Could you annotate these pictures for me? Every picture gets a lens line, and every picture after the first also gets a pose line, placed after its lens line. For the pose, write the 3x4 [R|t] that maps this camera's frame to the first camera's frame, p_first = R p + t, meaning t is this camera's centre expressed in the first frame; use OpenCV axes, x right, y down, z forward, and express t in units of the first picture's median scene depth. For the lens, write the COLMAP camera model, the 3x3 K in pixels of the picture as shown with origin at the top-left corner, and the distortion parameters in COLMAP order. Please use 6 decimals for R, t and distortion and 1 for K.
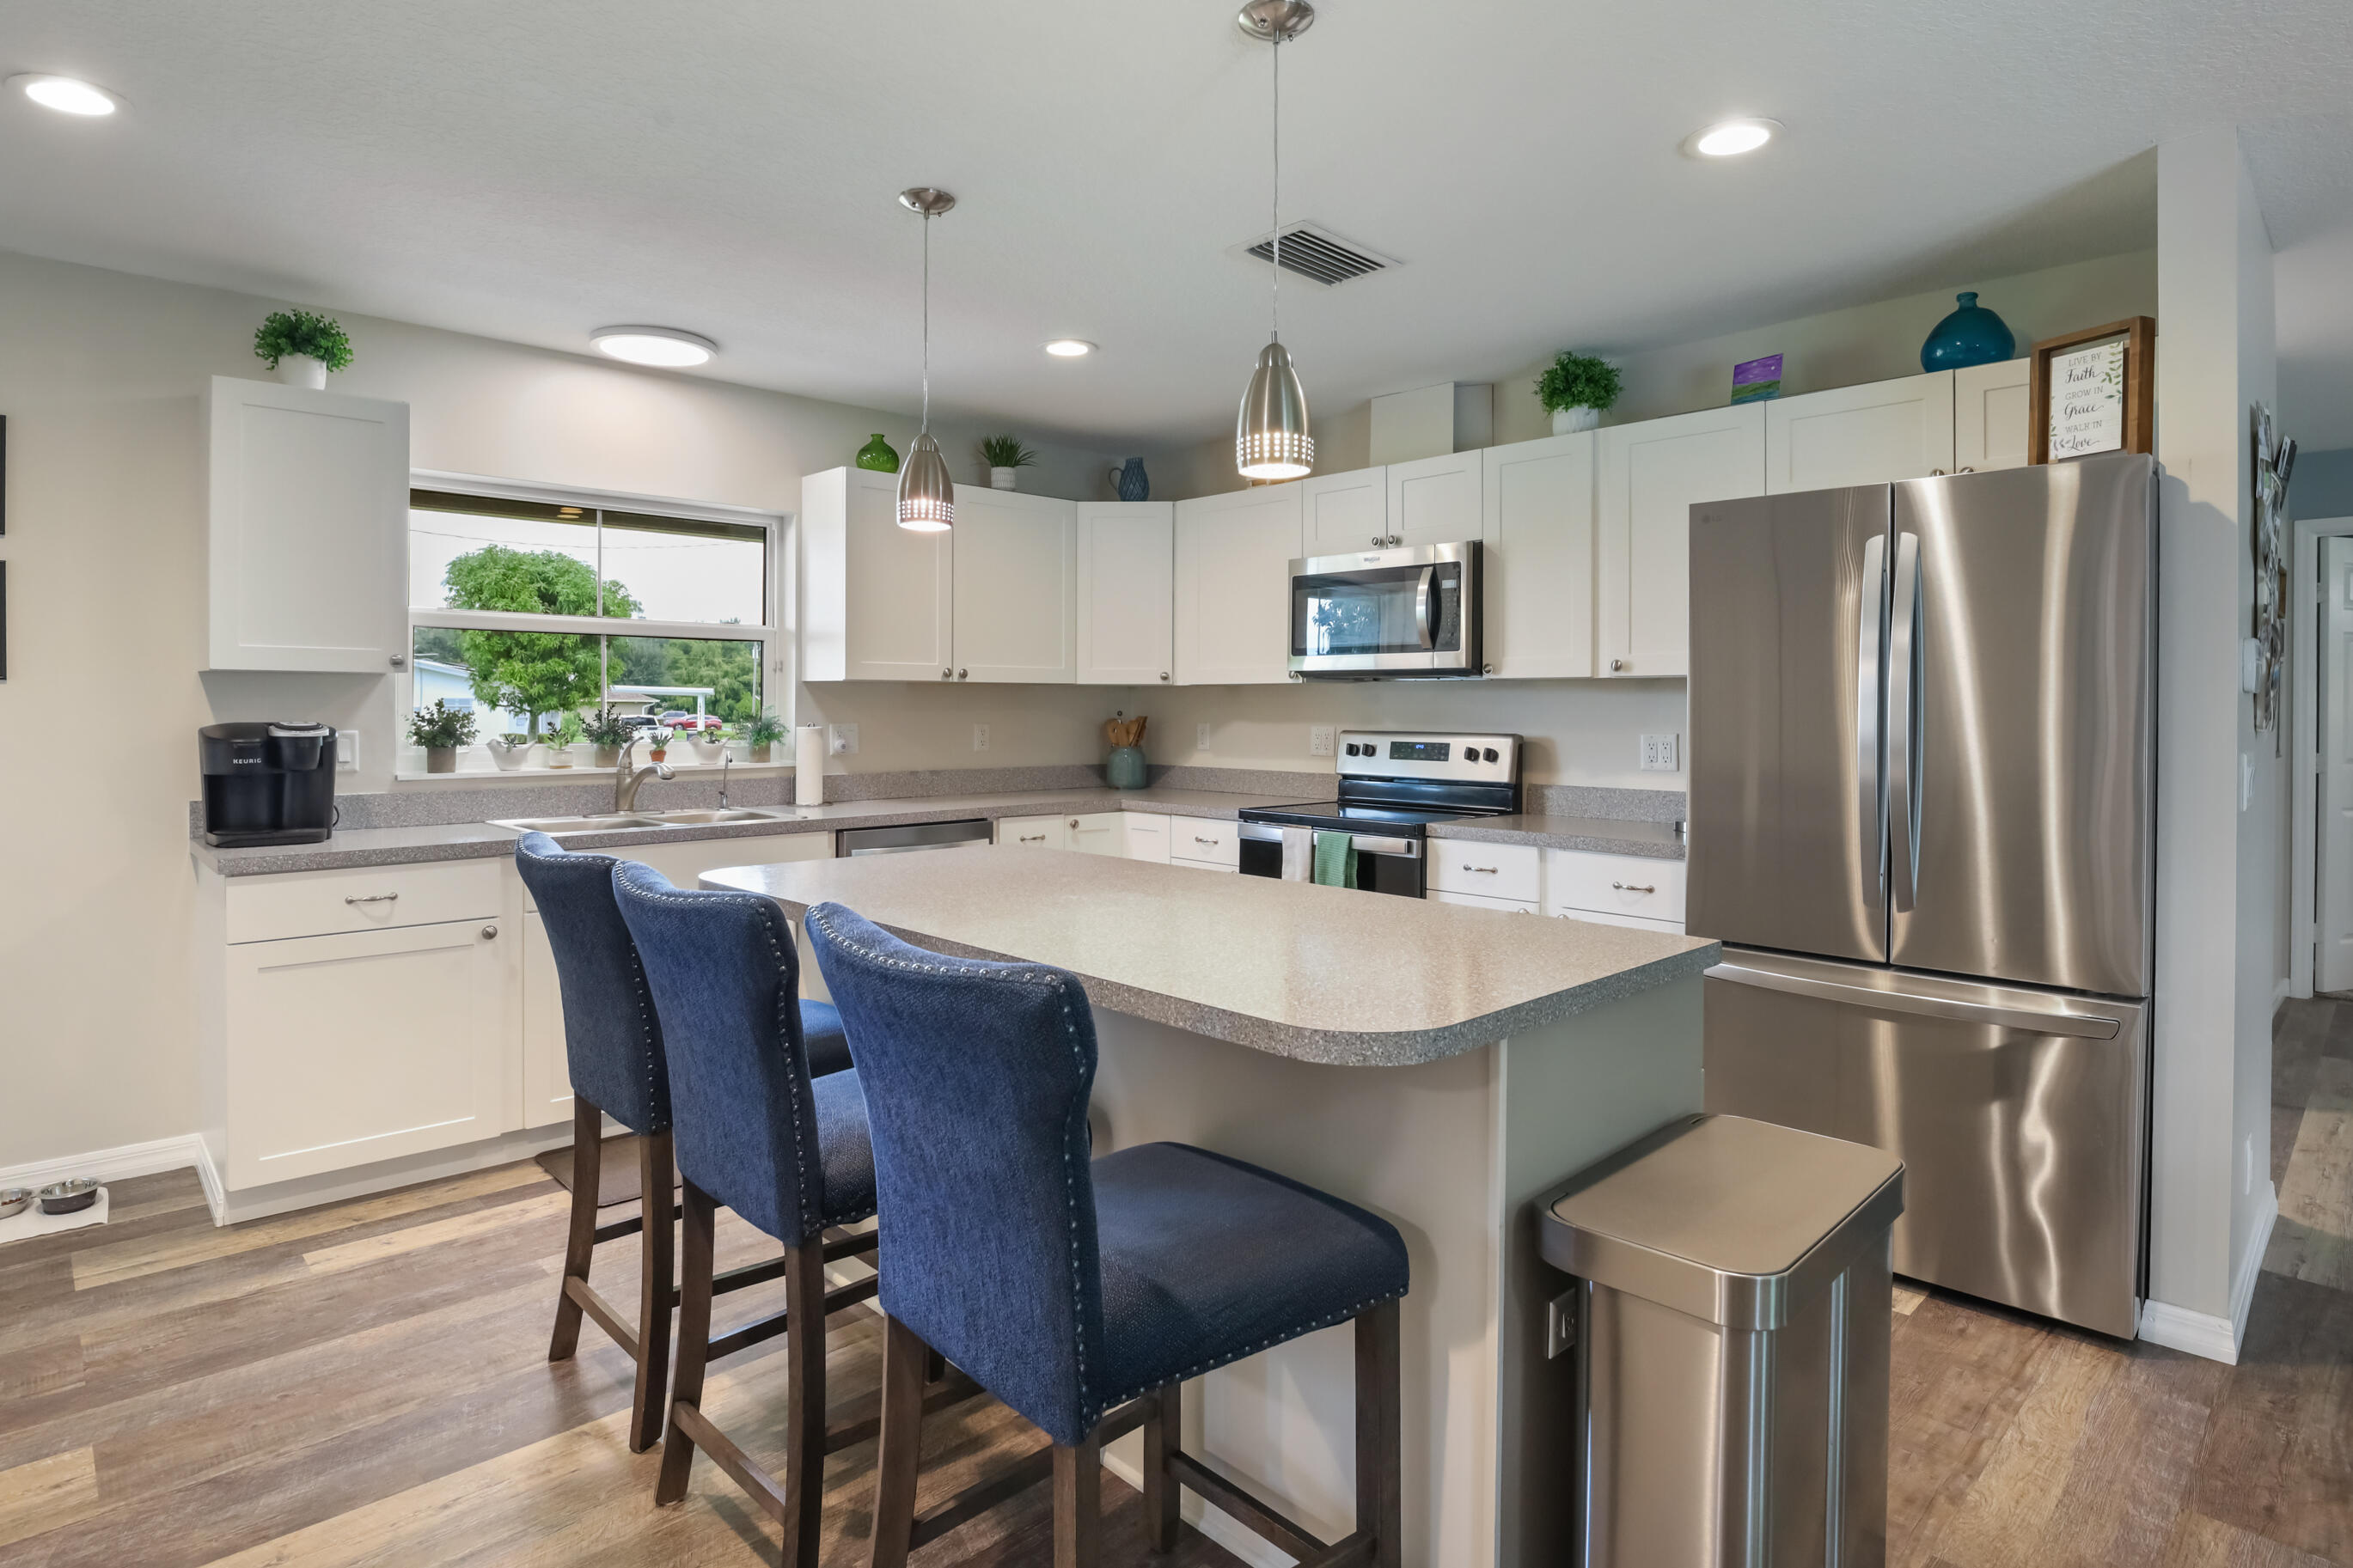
lens RADIAL K [[1213.9, 0, 1174.7], [0, 1213.9, 717.0], [0, 0, 1]] dist [-0.040886, -0.000359]
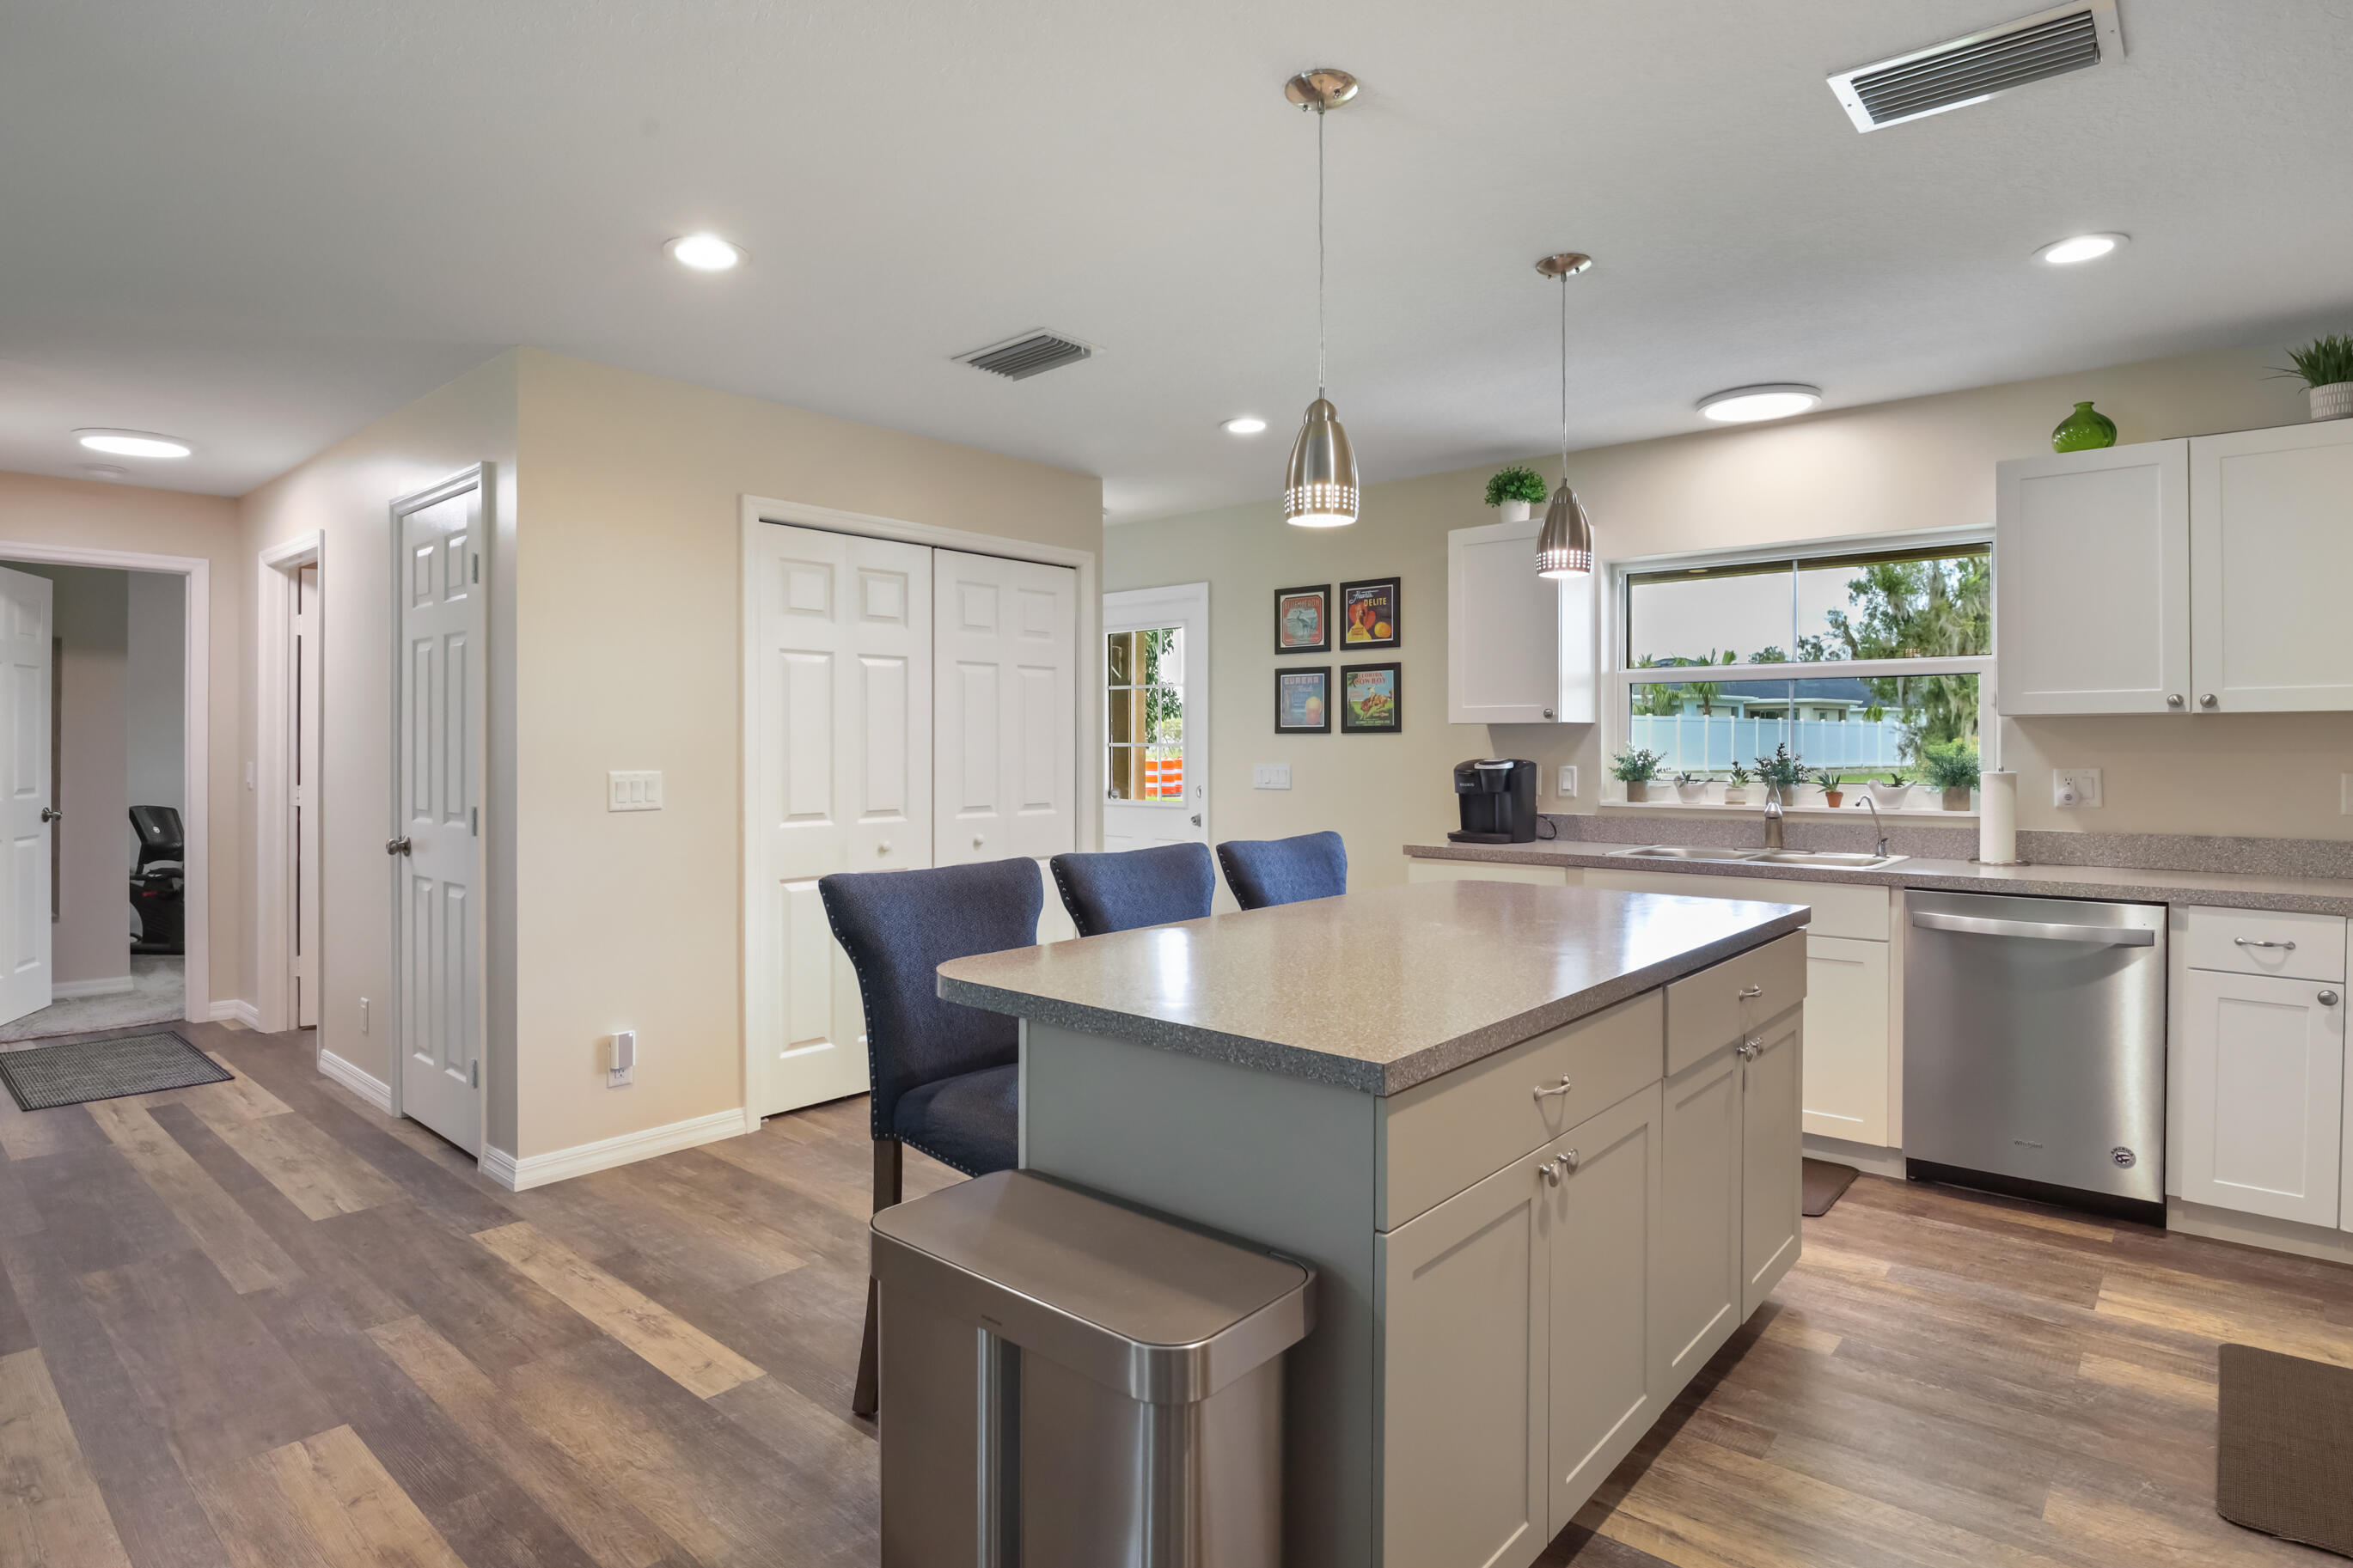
lens RADIAL K [[1236.1, 0, 1188.9], [0, 1236.1, 749.4], [0, 0, 1]] dist [-0.020582, -0.000940]
pose [[0.100088, -0.001371, -0.994978, 0.594086], [-0.008534, 0.999961, -0.002236, -0.000755], [0.994942, 0.008715, 0.100072, 0.411223]]
